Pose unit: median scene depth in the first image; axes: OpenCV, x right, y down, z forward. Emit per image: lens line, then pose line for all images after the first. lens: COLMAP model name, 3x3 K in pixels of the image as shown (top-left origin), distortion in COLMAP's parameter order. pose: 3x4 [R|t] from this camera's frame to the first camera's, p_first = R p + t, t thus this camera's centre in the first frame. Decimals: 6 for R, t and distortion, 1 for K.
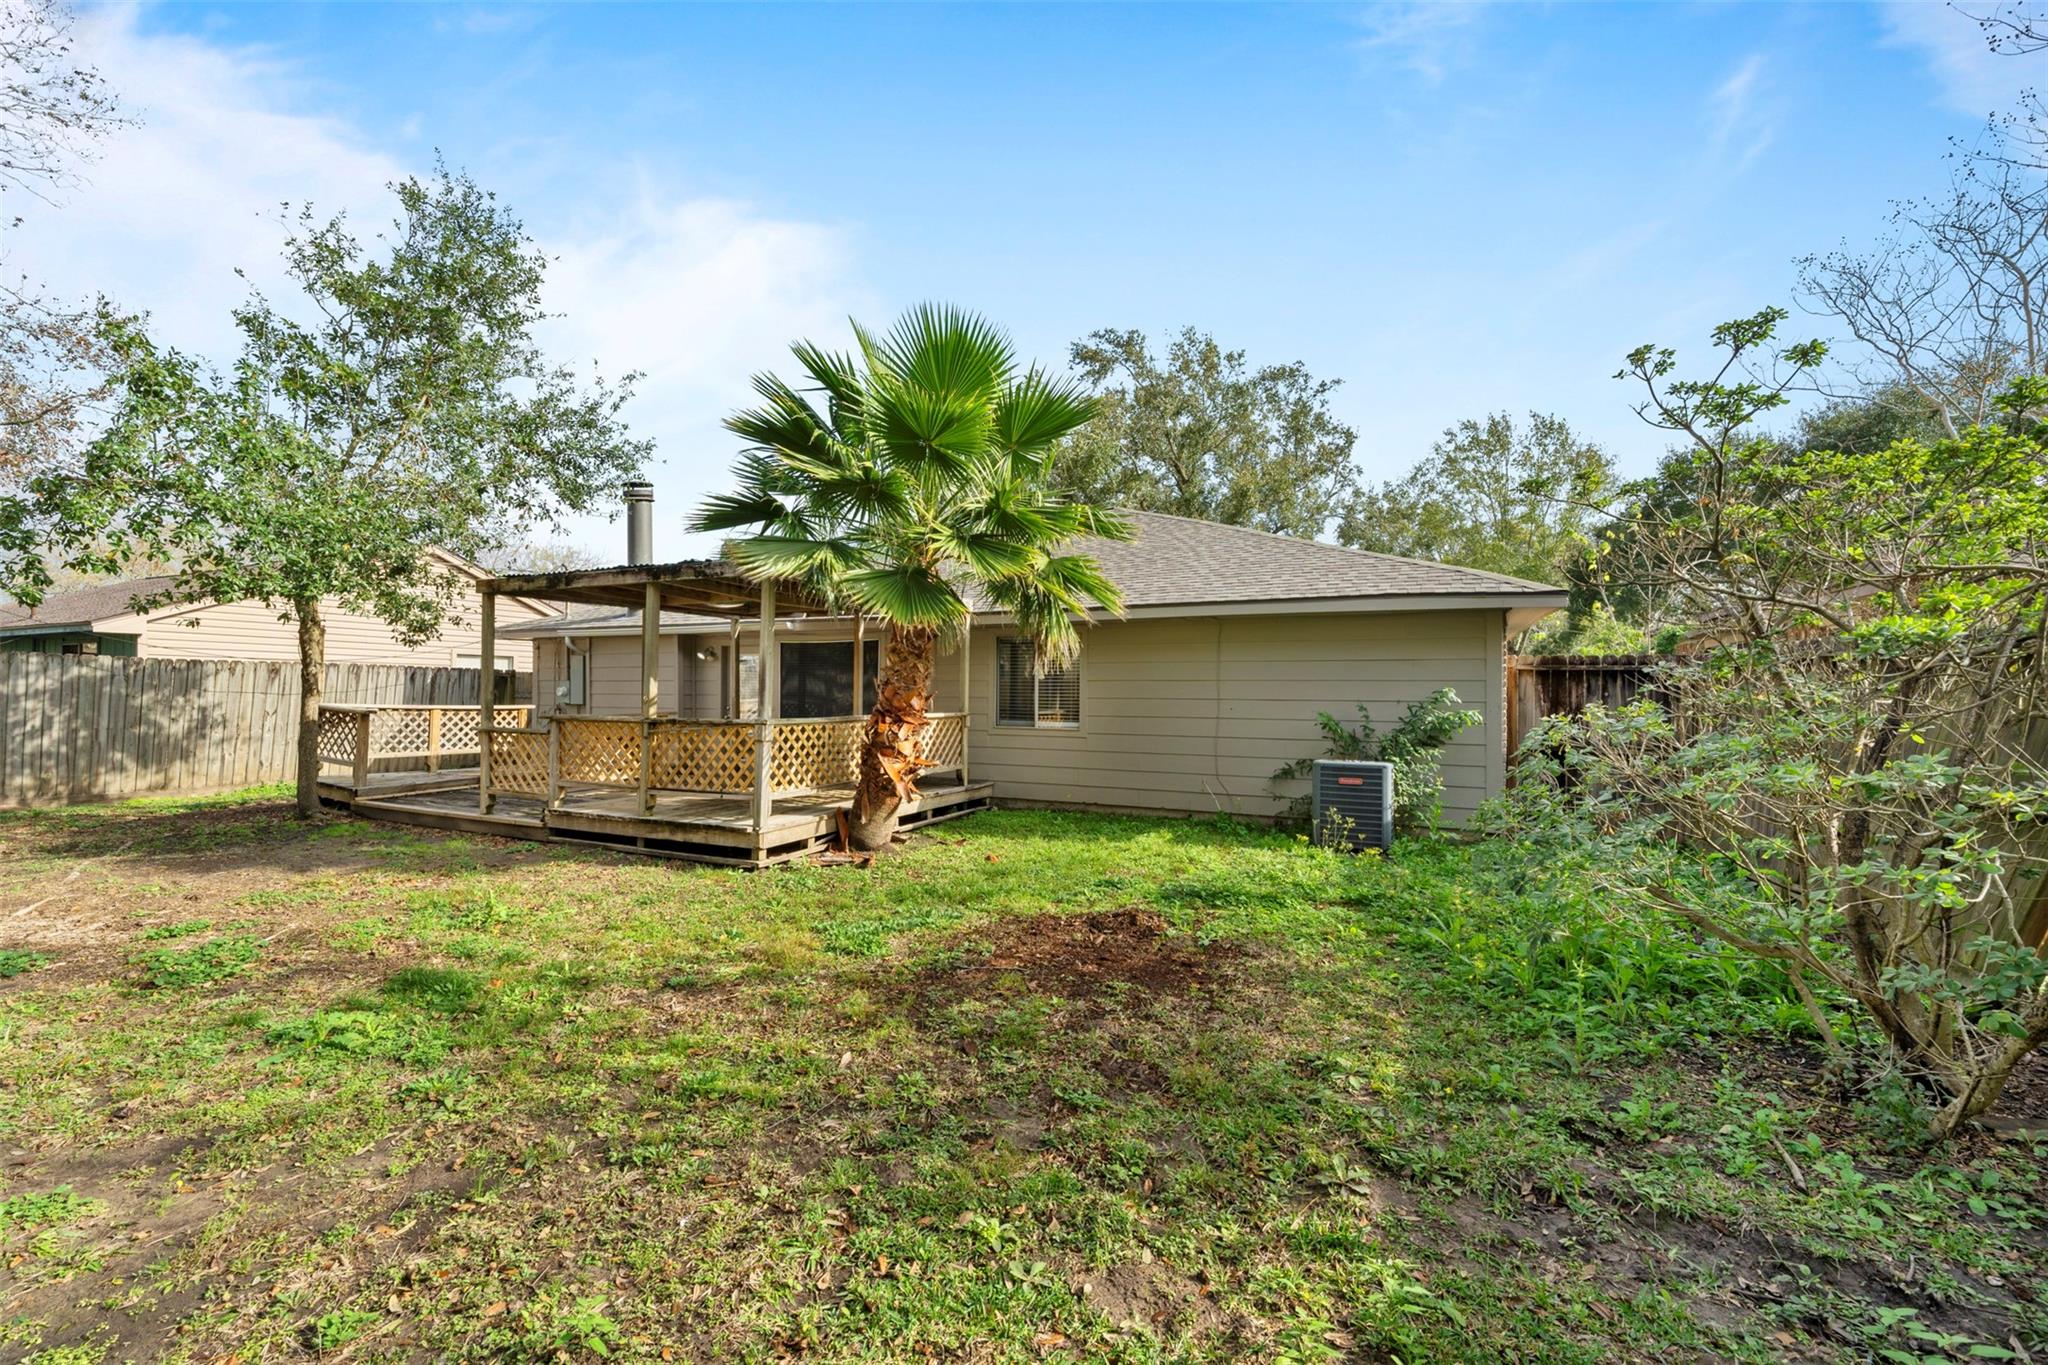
lens RADIAL K [[762.1, 0, 1024.0], [0, 762.1, 682.5], [0, 0, 1]] dist [-0.000483, -0.000015]
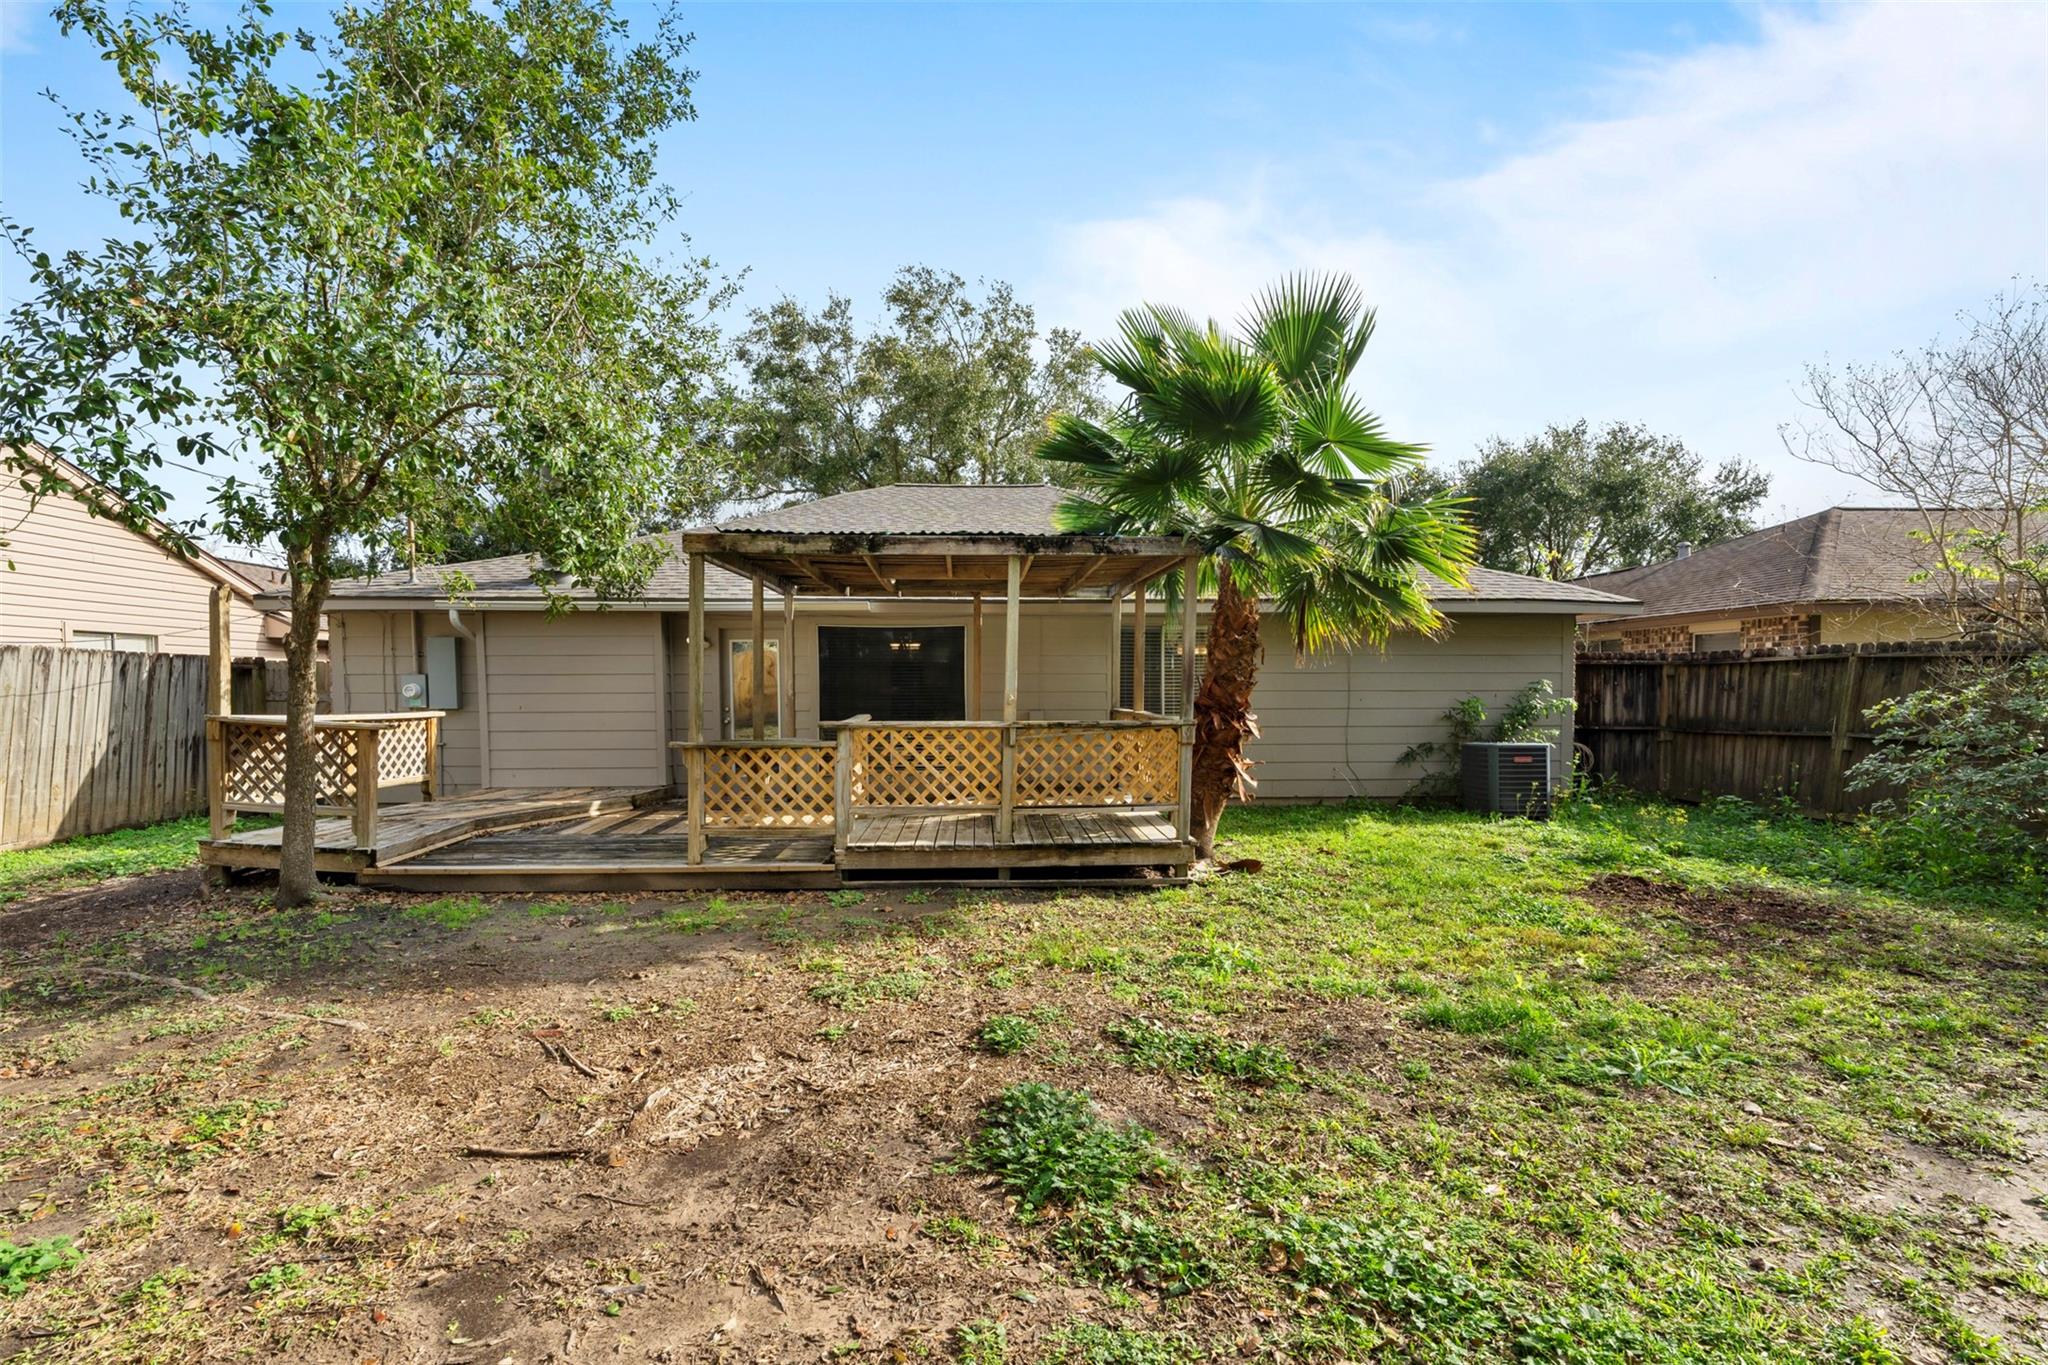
lens RADIAL K [[867.3, 0, 1001.7], [0, 867.3, 684.8], [0, 0, 1]] dist [0.000257, 0.000099]
pose [[0.904940, -0.010125, 0.425419, -0.714969], [0.002927, 0.999841, 0.017571, -0.007398], [-0.425529, -0.014656, 0.904826, 0.129437]]
